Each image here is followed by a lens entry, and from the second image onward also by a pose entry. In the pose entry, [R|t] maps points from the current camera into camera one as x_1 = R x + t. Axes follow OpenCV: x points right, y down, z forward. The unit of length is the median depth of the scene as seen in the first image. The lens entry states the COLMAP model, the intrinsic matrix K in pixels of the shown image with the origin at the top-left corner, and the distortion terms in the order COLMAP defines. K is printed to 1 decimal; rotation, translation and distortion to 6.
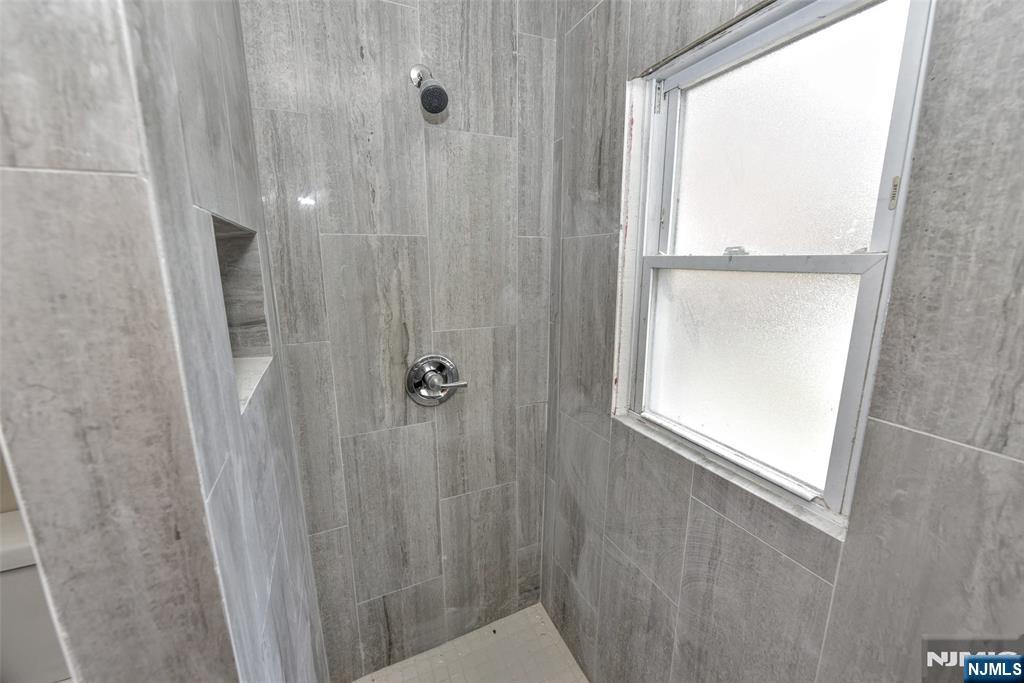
lens RADIAL K [[394.6, 0, 514.1], [0, 394.6, 342.2], [0, 0, 1]] dist [-0.004144, -0.000237]
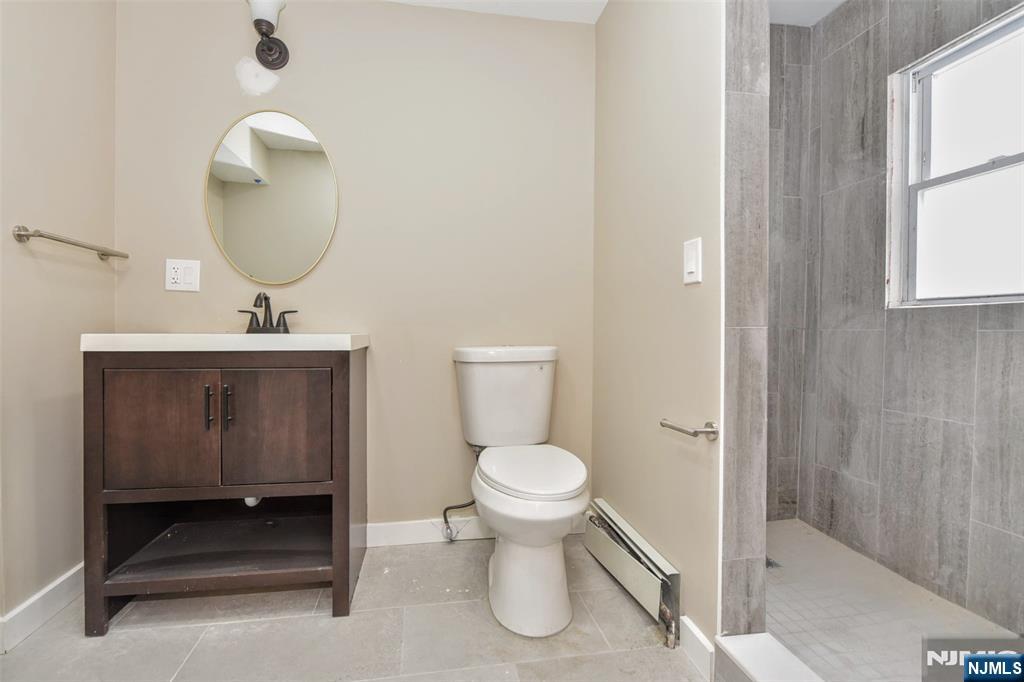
lens RADIAL K [[440.1, 0, 505.5], [0, 440.1, 336.0], [0, 0, 1]] dist [-0.002961, -0.000742]
pose [[0.962006, 0.015466, -0.272591, -0.566966], [-0.066211, 0.981807, -0.177963, 0.620547], [0.264880, 0.189250, 0.945528, -0.692103]]
